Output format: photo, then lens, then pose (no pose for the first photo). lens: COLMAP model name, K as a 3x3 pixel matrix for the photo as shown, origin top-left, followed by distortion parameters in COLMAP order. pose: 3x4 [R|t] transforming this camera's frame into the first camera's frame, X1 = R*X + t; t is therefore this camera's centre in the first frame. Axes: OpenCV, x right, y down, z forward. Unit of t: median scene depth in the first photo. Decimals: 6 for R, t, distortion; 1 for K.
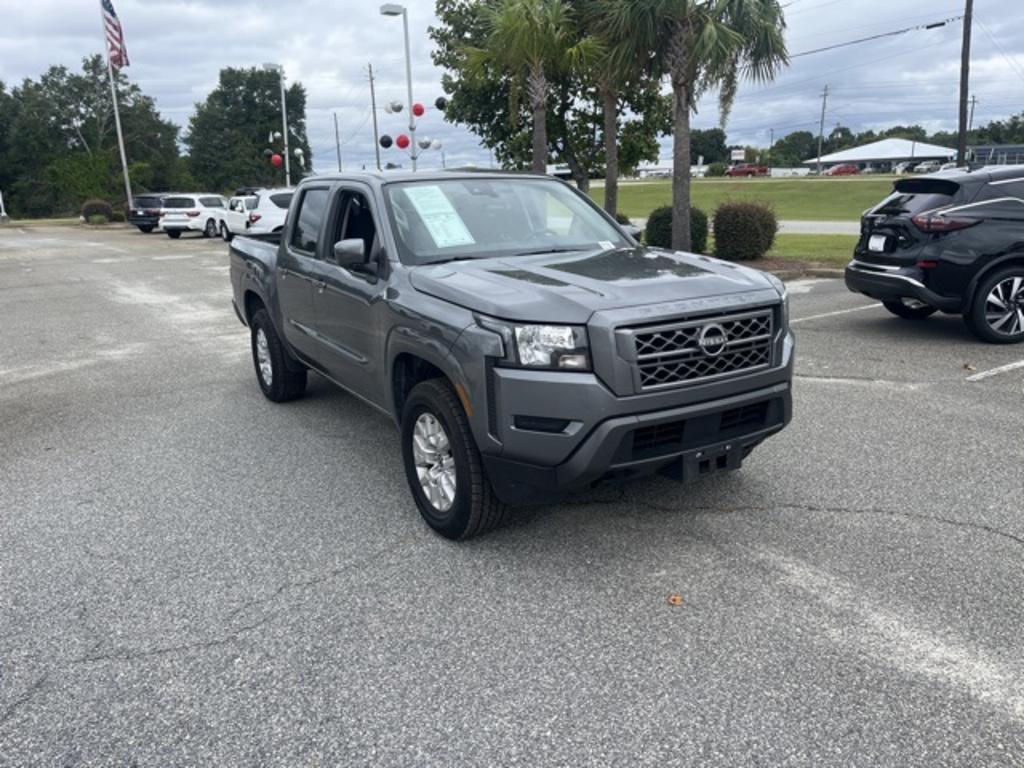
lens RADIAL K [[775.5, 0, 518.3], [0, 775.5, 392.6], [0, 0, 1]] dist [0.070233, -0.087497]
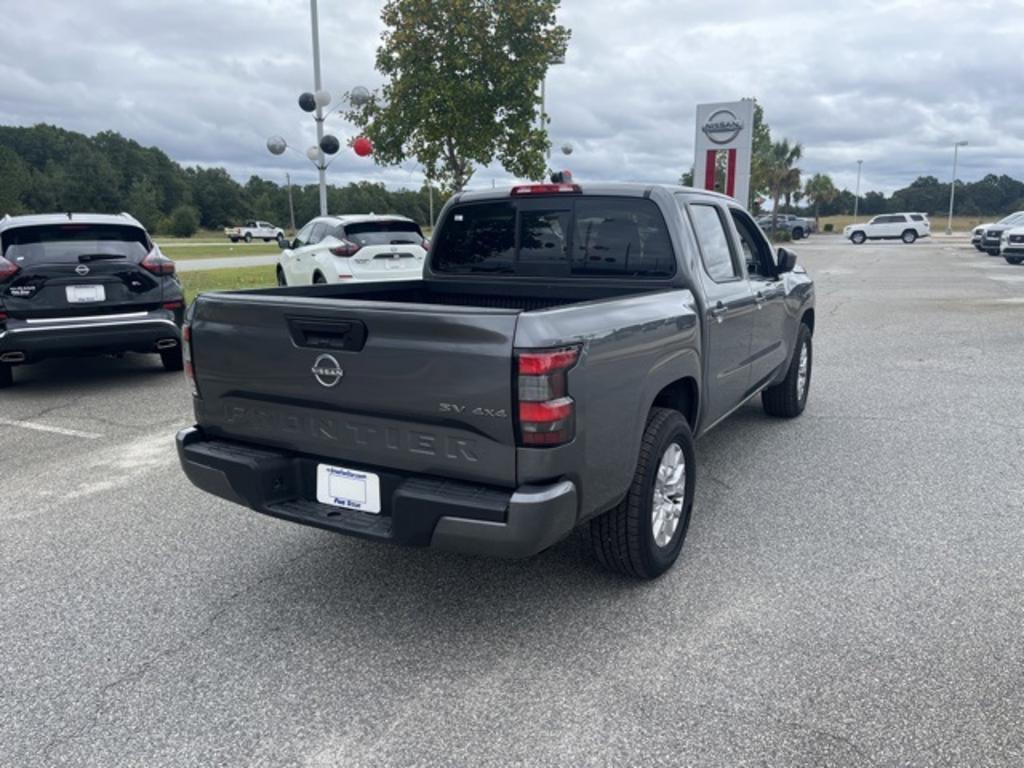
lens RADIAL K [[775.5, 0, 515.3], [0, 775.5, 394.7], [0, 0, 1]] dist [0.070233, -0.087497]
pose [[-0.488074, -0.153086, 0.859272, -1.024389], [0.243973, 0.921324, 0.302719, -0.425255], [-0.838010, 0.357388, -0.412325, 1.799451]]
